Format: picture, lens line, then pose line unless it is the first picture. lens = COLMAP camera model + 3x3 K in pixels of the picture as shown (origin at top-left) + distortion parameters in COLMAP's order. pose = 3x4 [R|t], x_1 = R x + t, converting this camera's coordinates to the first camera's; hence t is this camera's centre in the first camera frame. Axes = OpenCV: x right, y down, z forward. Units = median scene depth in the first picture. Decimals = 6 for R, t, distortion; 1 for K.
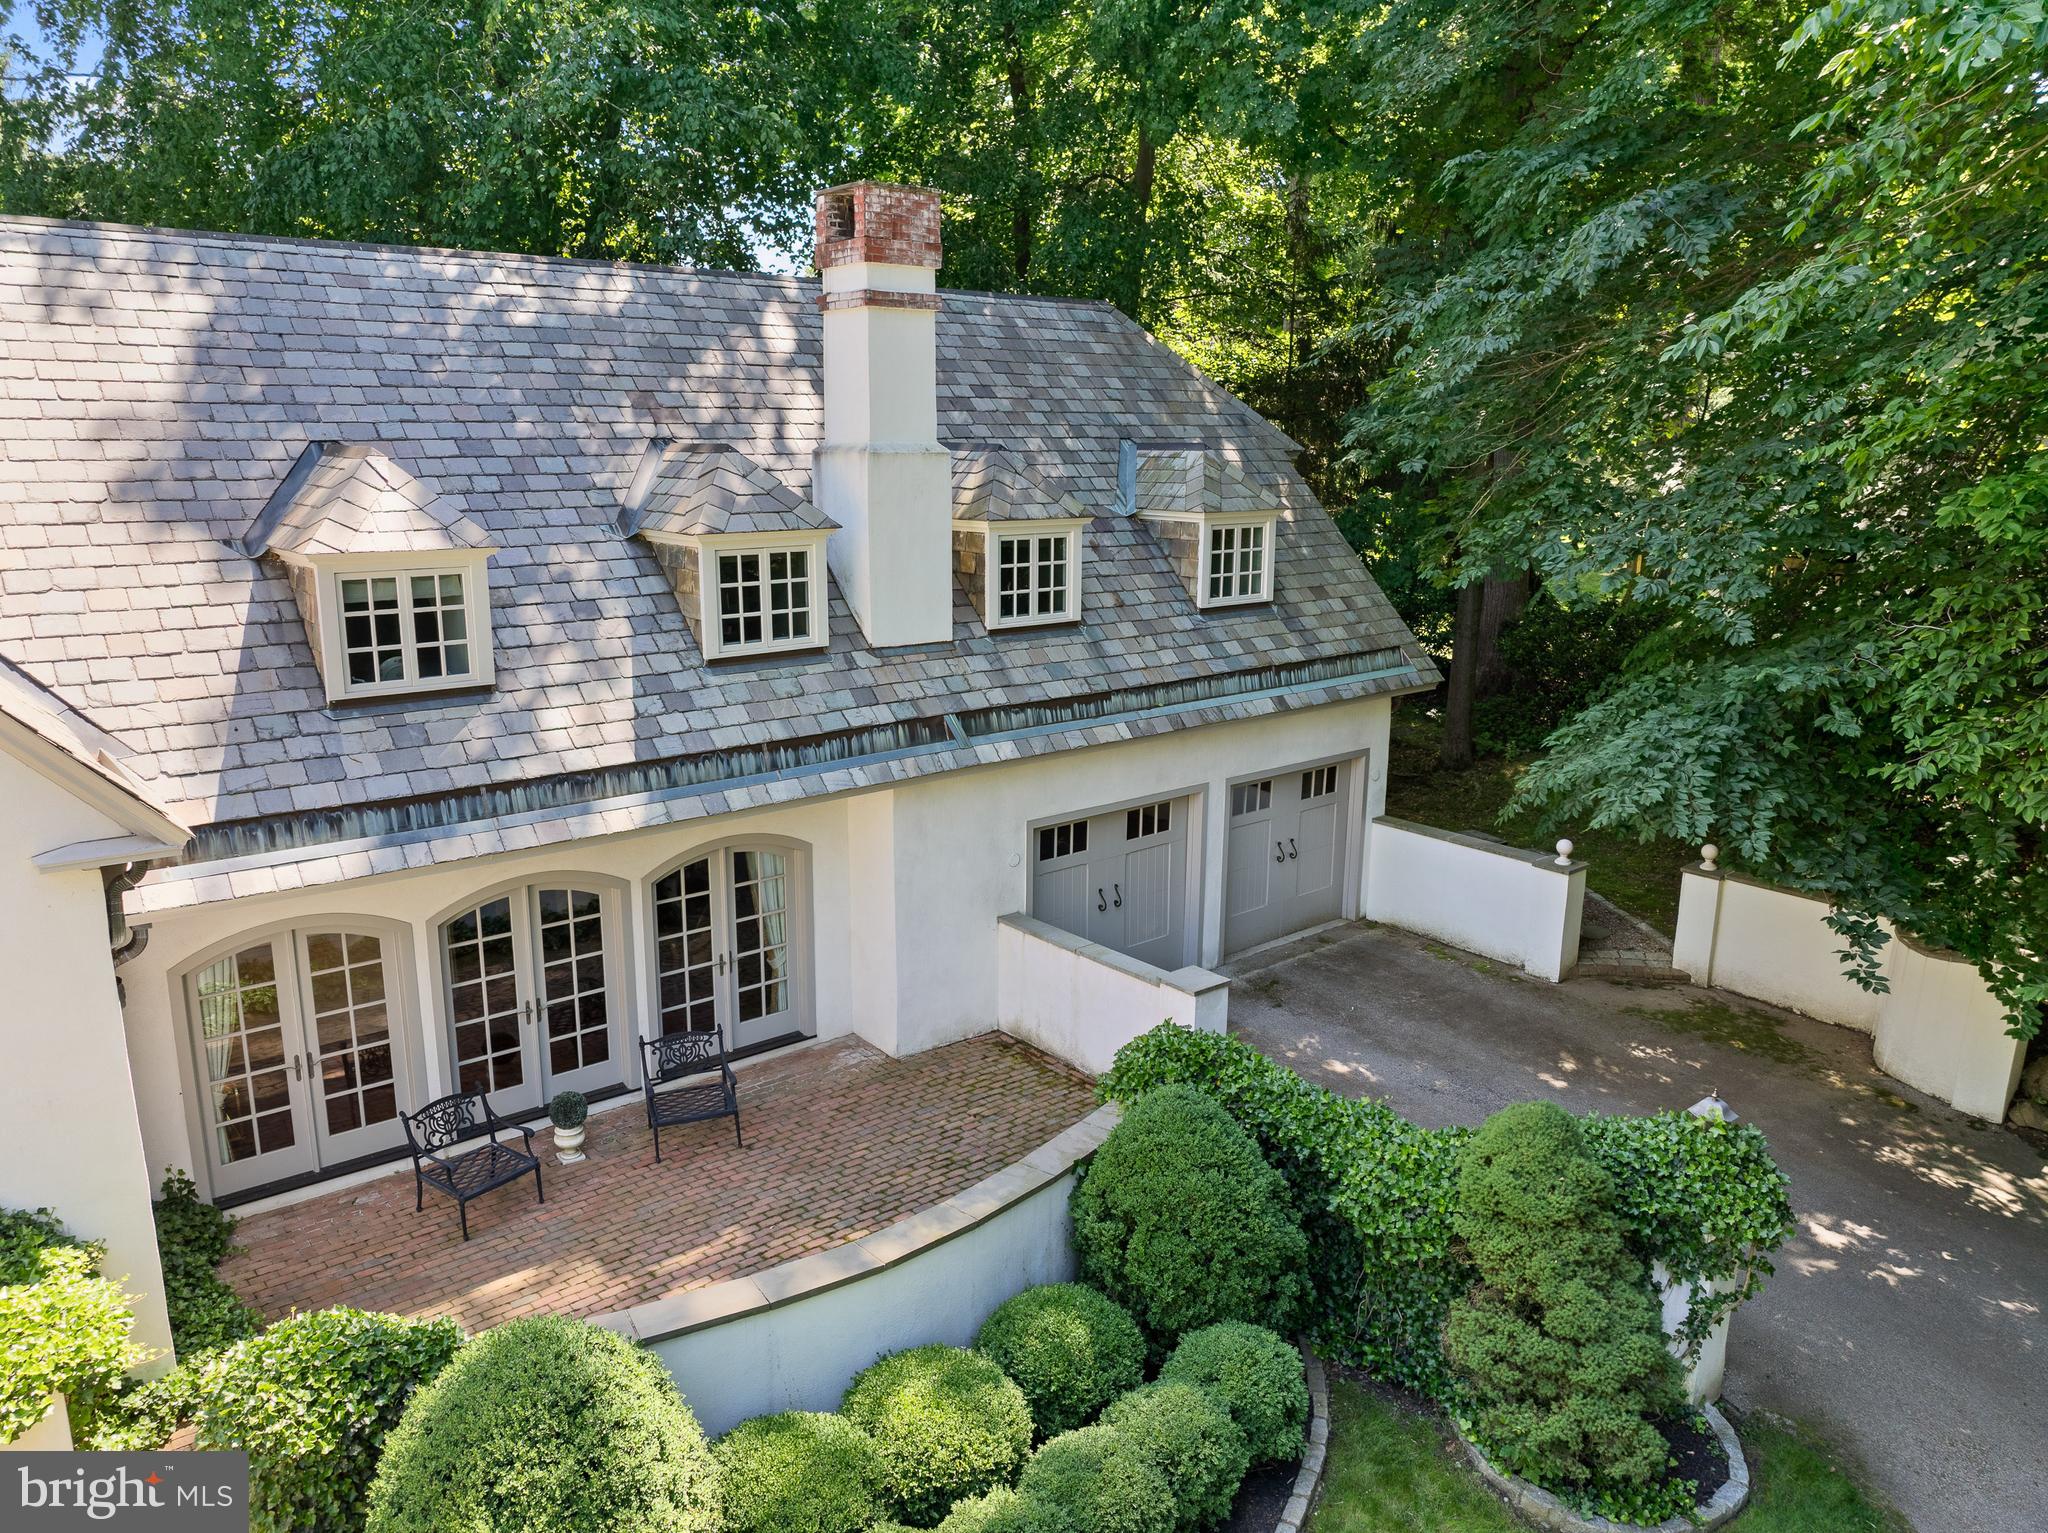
lens RADIAL K [[1449.2, 0, 1025.2], [0, 1449.2, 769.3], [0, 0, 1]] dist [-0.028775, -0.001947]
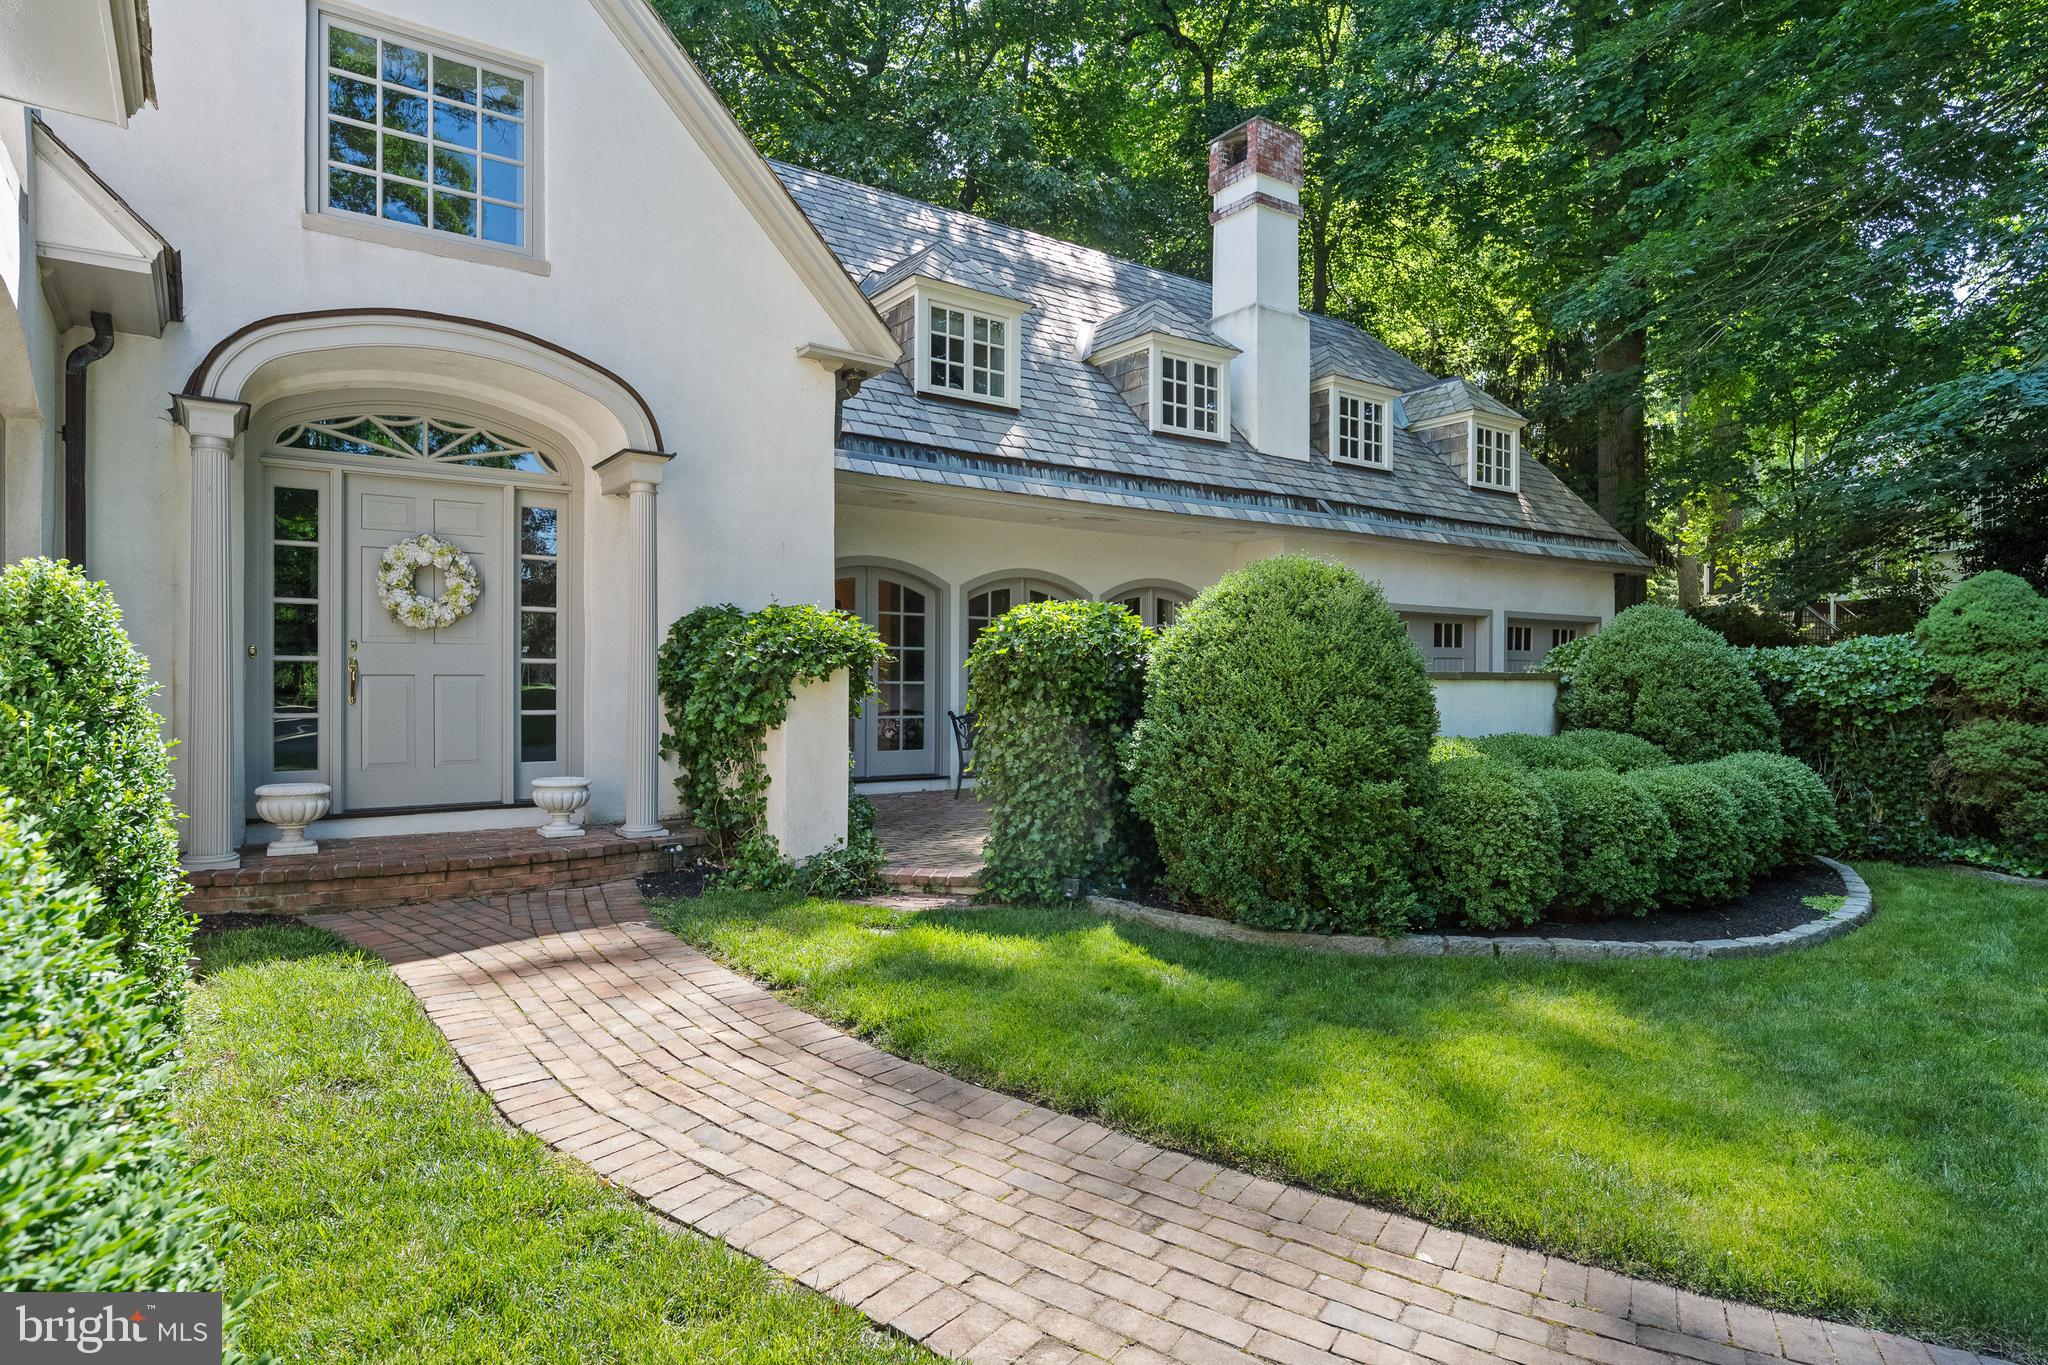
lens RADIAL K [[1144.9, 0, 1020.9], [0, 1144.9, 676.1], [0, 0, 1]] dist [0.000561, 0.001320]
pose [[0.996789, -0.005737, -0.079862, -0.247007], [-0.013338, 0.971597, -0.236264, 0.373357], [0.078949, 0.236571, 0.968401, 0.032099]]
